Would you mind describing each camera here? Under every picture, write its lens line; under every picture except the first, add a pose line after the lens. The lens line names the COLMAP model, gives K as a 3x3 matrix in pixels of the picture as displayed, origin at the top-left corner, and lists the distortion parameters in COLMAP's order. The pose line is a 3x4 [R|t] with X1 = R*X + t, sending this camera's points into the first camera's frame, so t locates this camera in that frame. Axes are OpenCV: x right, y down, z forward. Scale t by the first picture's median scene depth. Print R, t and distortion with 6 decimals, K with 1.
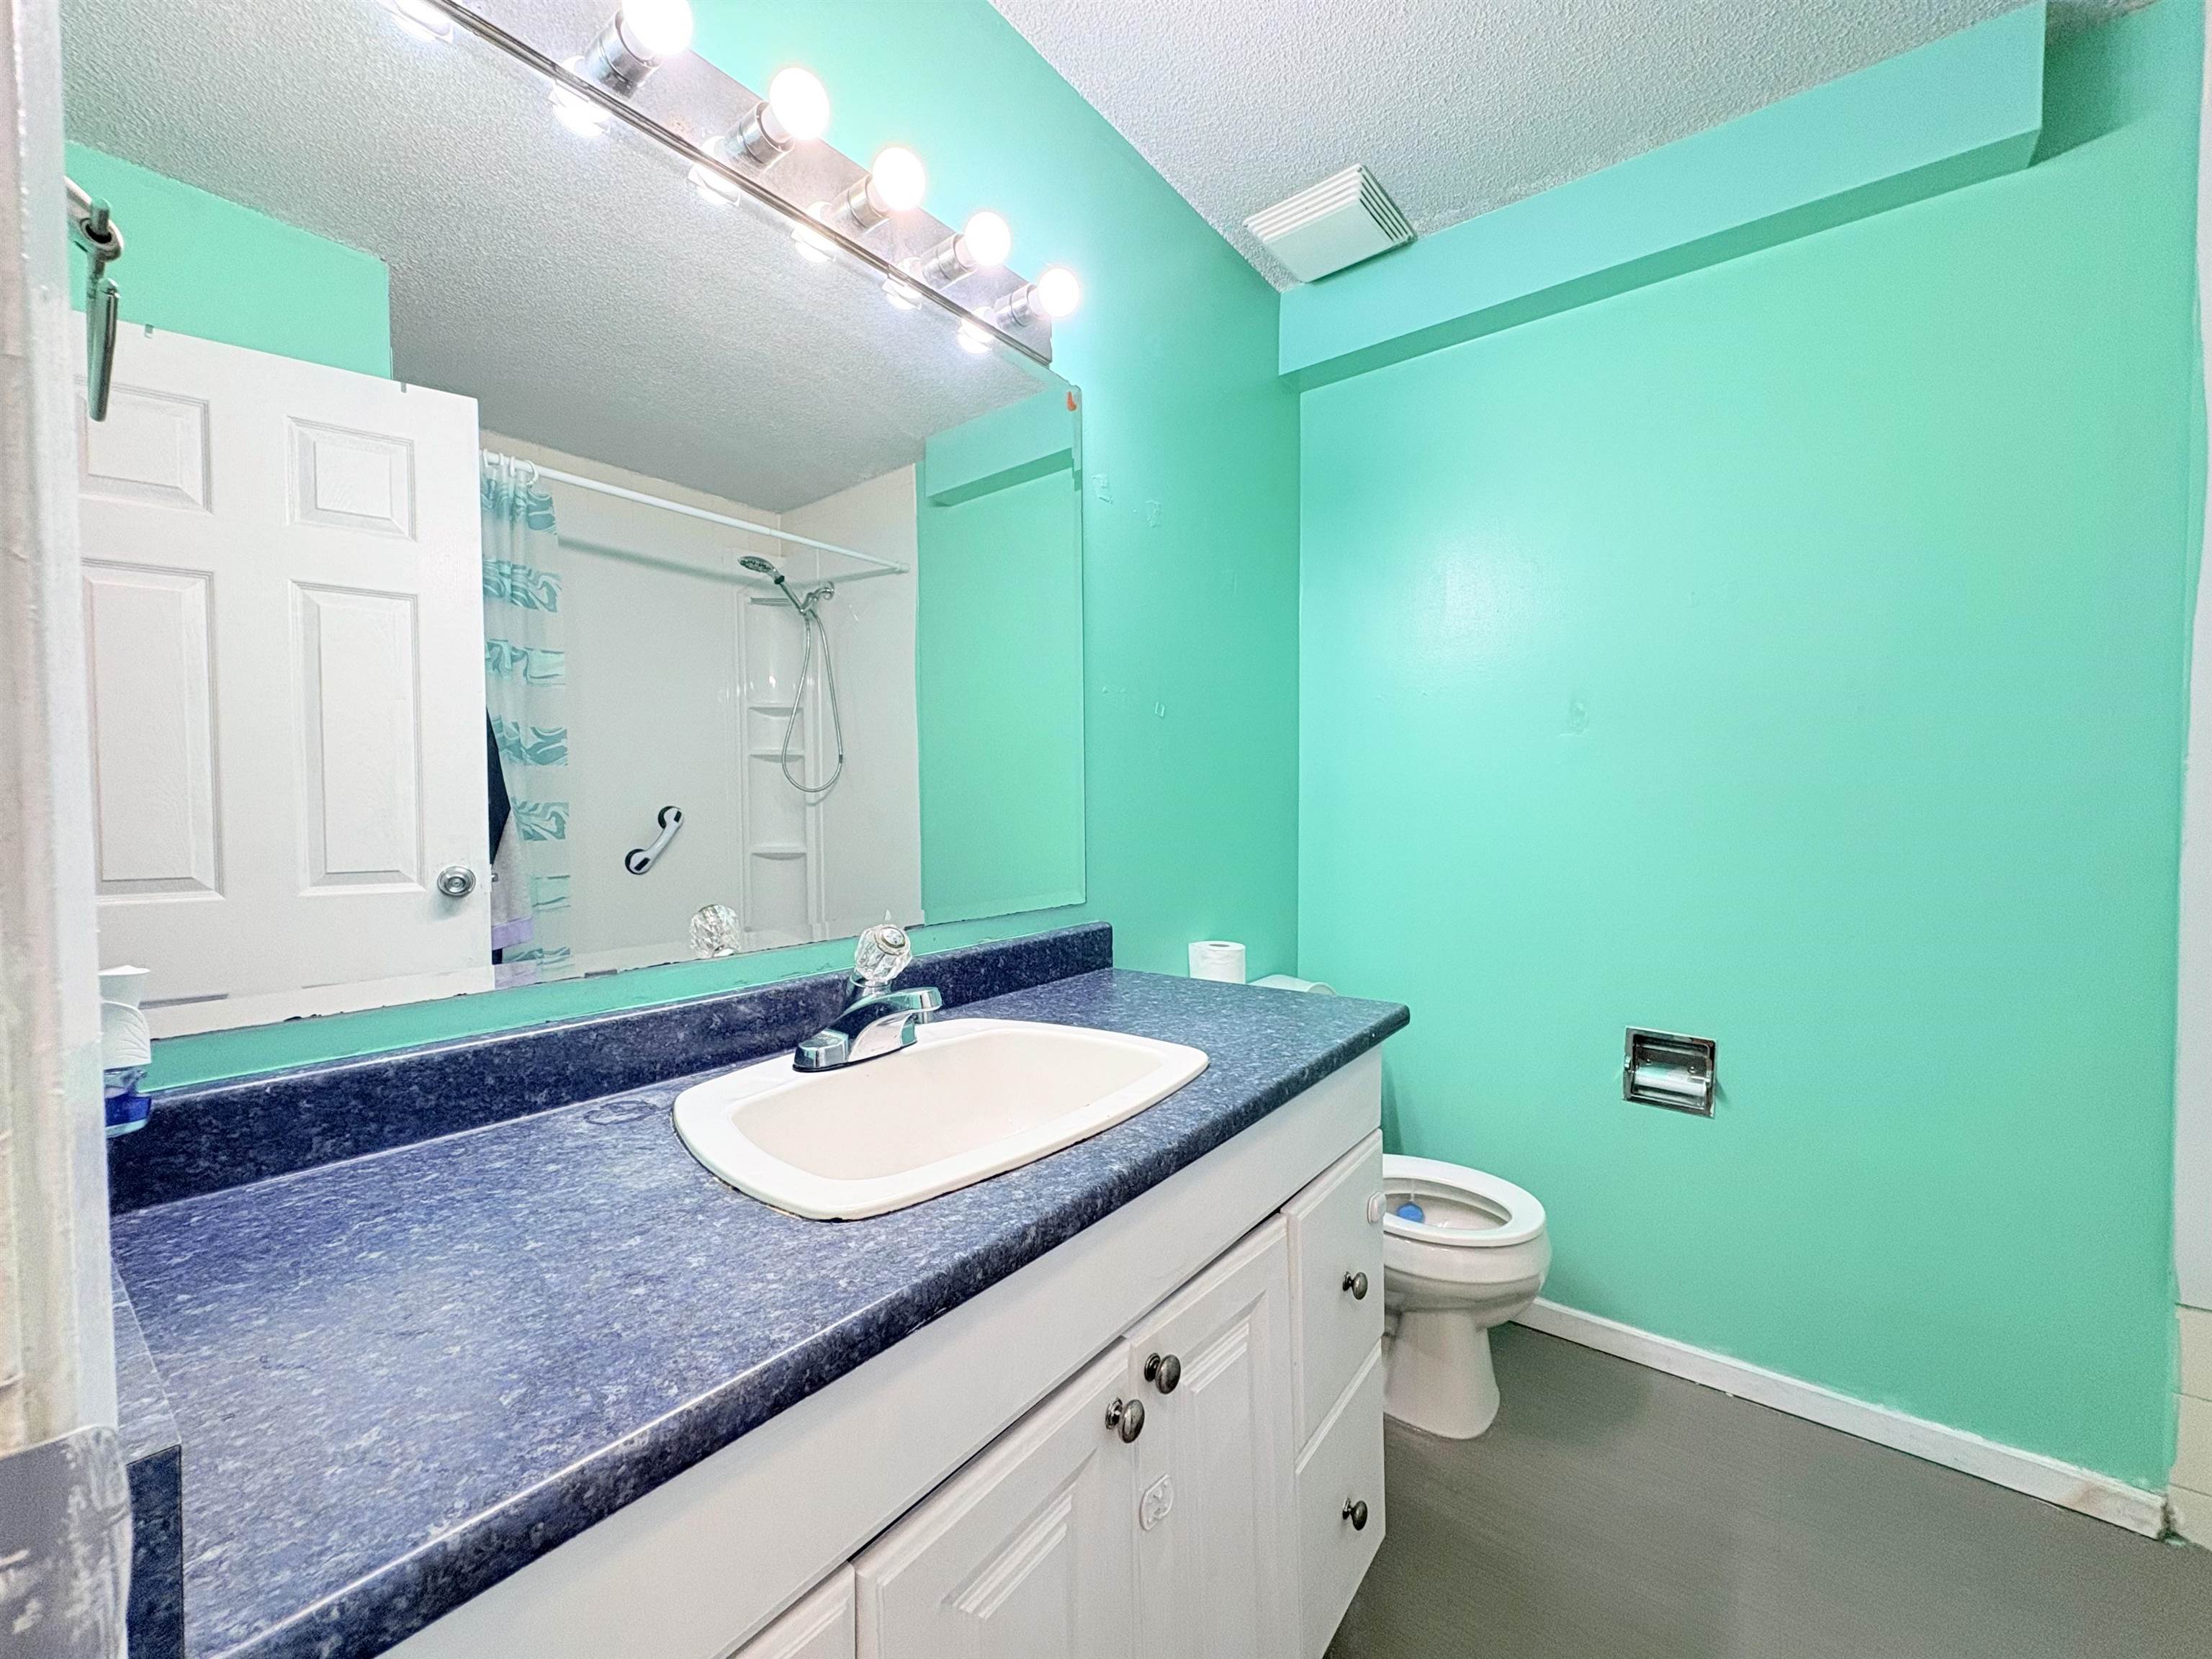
lens RADIAL K [[881.7, 0, 1104.1], [0, 881.7, 828.6], [0, 0, 1]] dist [0.001207, 0.000324]
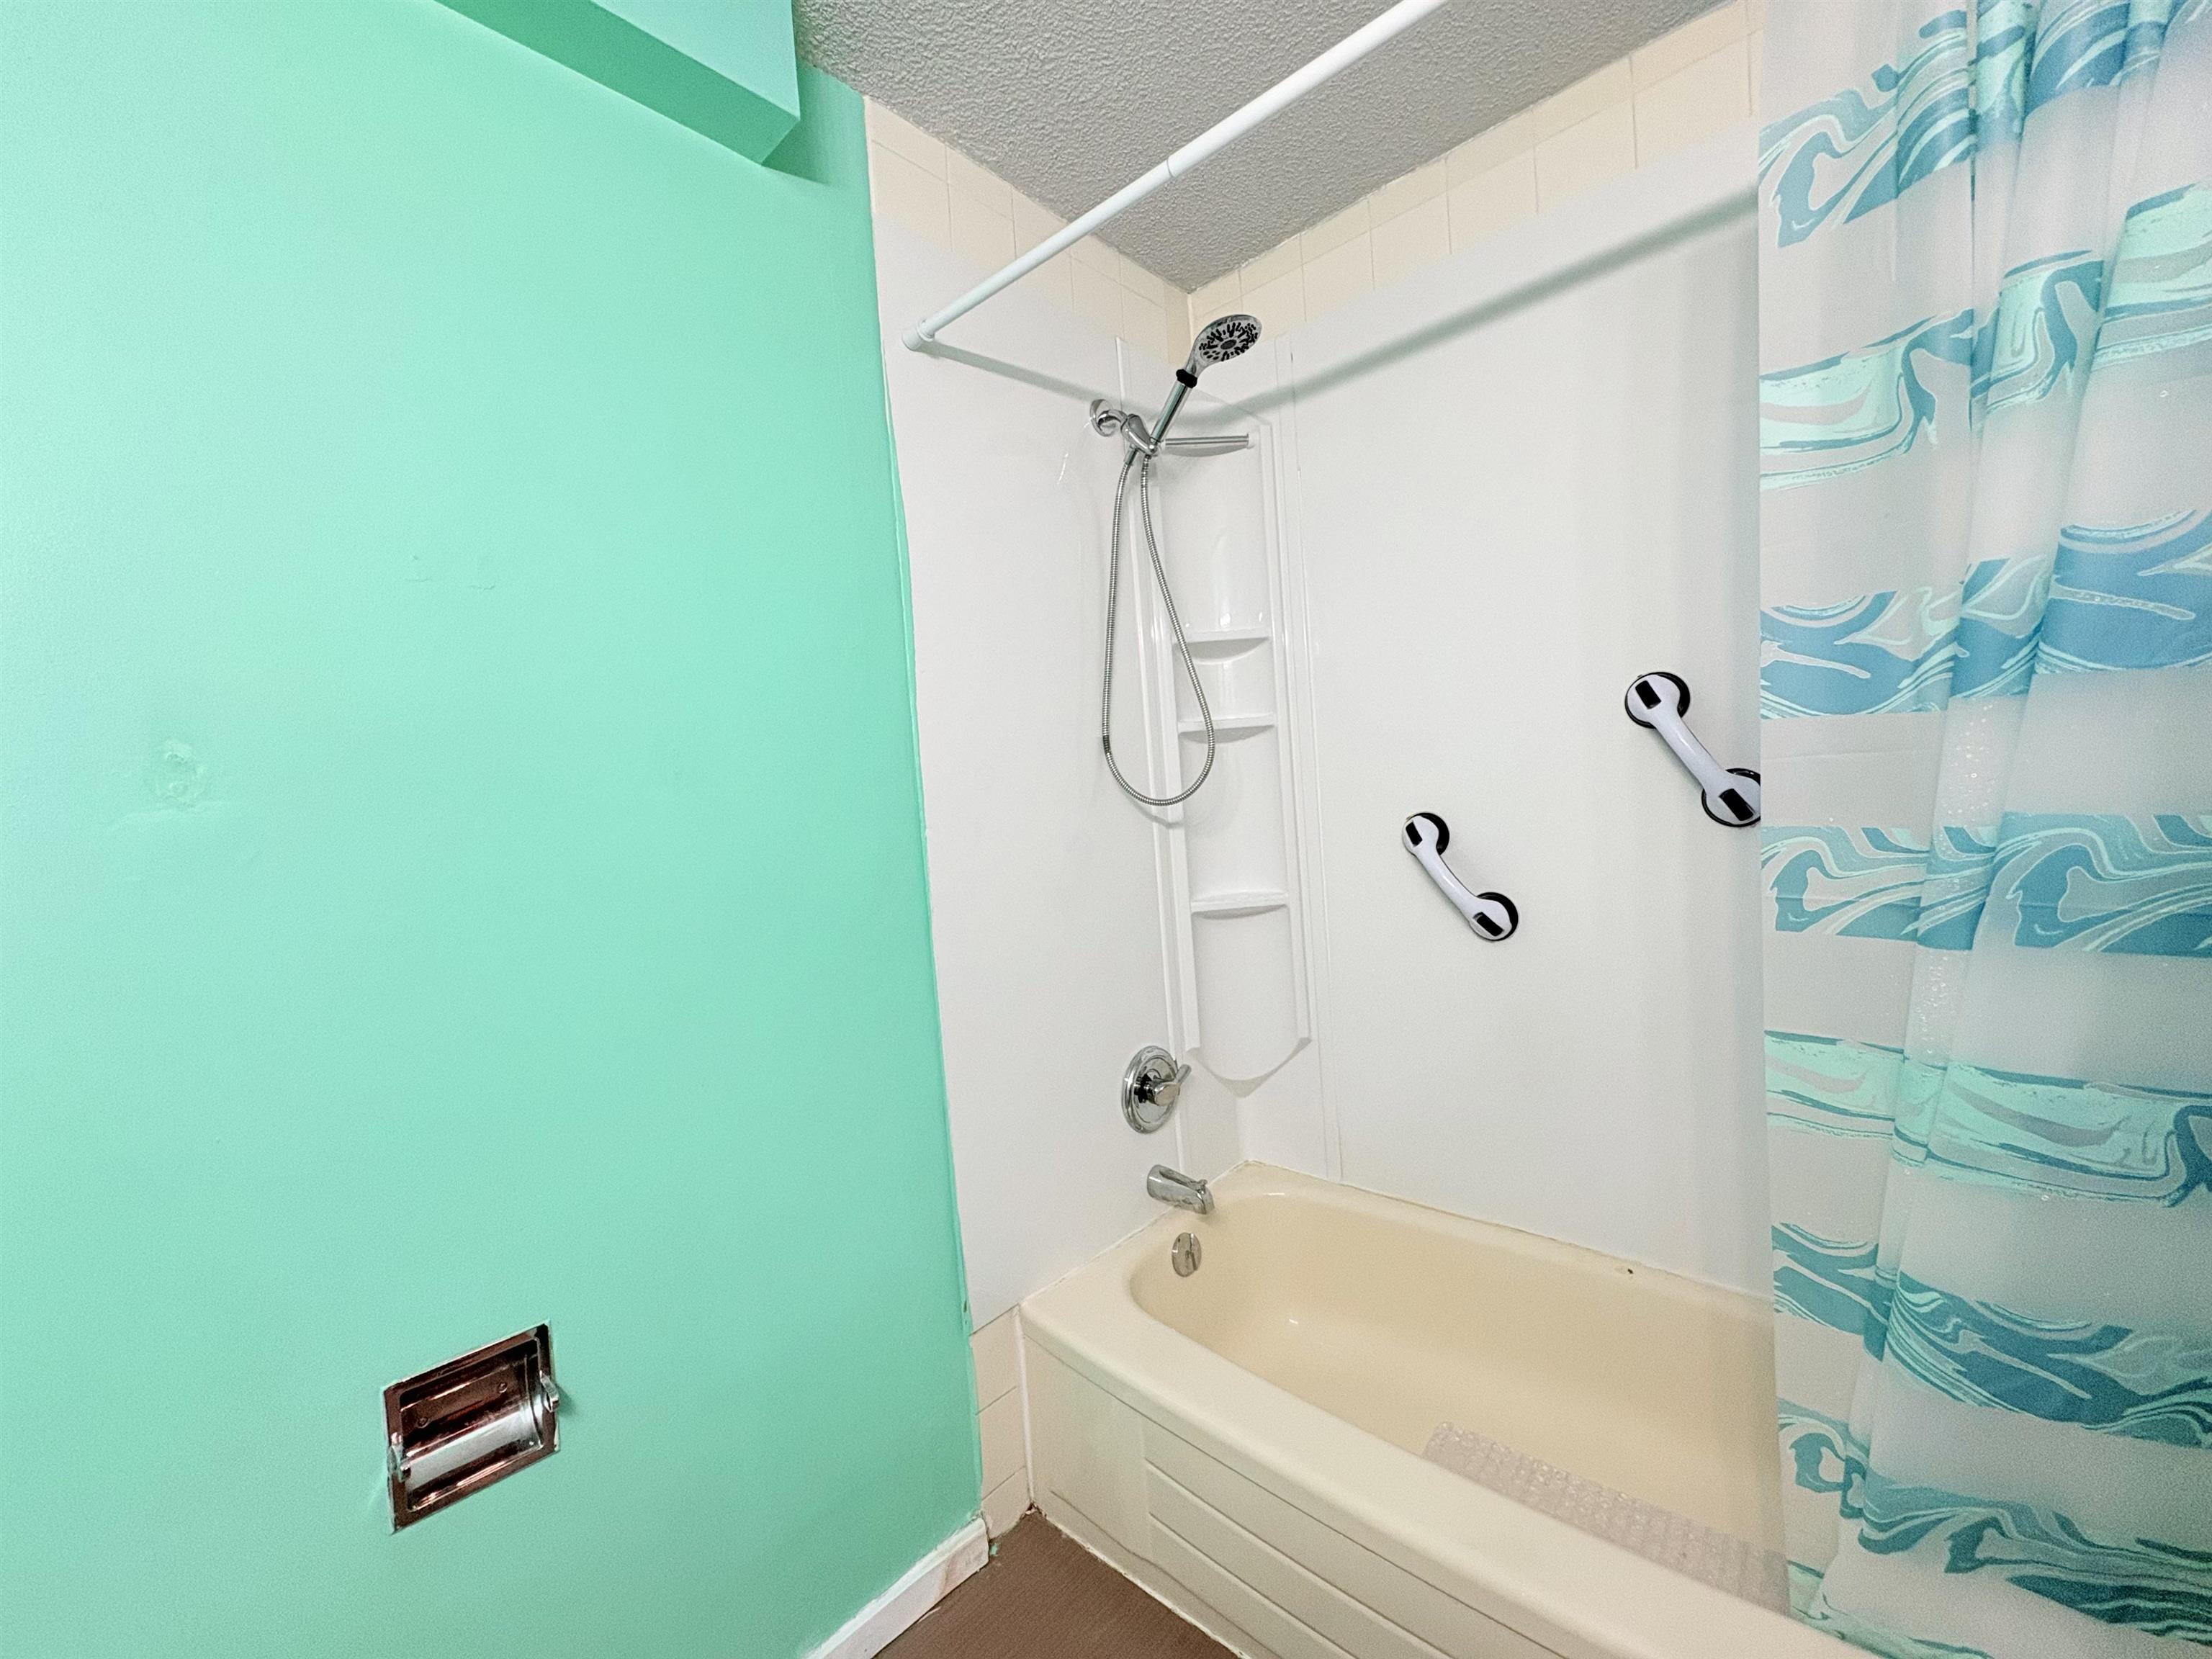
lens RADIAL K [[881.7, 0, 1113.1], [0, 881.7, 836.5], [0, 0, 1]] dist [0.001207, 0.000324]
pose [[0.091674, -0.046251, 0.994714, 0.190271], [0.097302, 0.994557, 0.037276, -0.090231], [-0.991024, 0.093371, 0.095675, 0.673365]]
